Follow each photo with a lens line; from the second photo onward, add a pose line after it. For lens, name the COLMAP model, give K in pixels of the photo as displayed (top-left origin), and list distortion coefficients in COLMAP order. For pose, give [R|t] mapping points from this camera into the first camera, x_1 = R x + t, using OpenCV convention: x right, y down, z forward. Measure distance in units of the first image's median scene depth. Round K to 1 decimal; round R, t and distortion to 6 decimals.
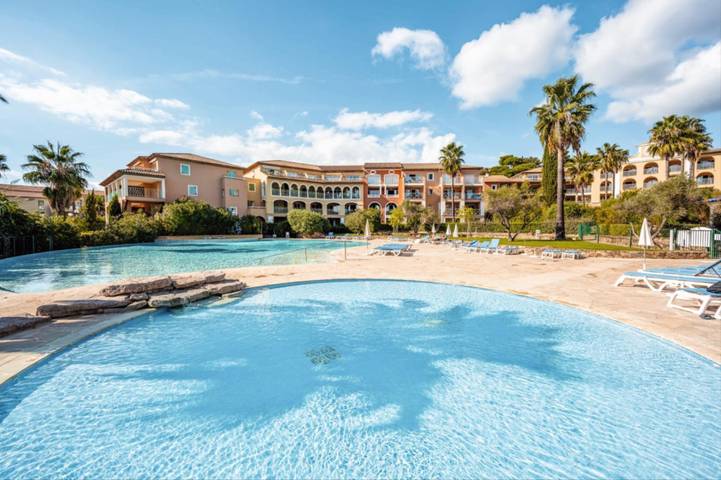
lens RADIAL K [[692.7, 0, 360.5], [0, 692.7, 240.0], [0, 0, 1]] dist [0.010156, -0.001001]
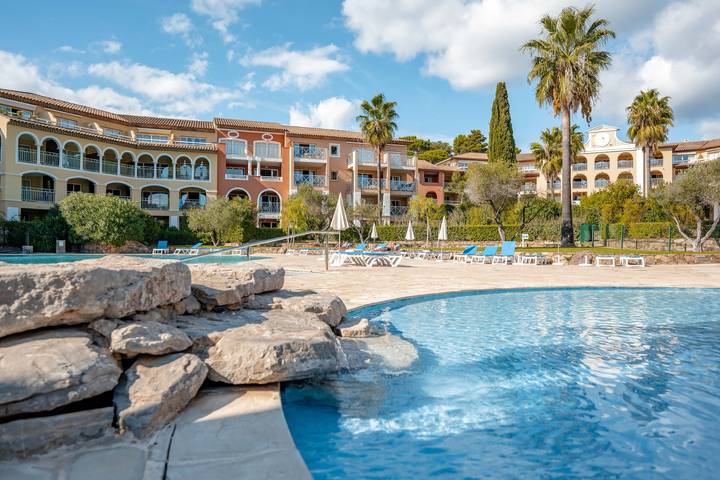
lens RADIAL K [[691.7, 0, 360.0], [0, 691.7, 240.0], [0, 0, 1]] dist [0.010156, -0.001001]
pose [[0.792387, 0.031110, 0.609225, -0.234096], [0.042674, 0.993425, -0.106233, 0.047410], [-0.608524, 0.110176, 0.785849, 0.521027]]
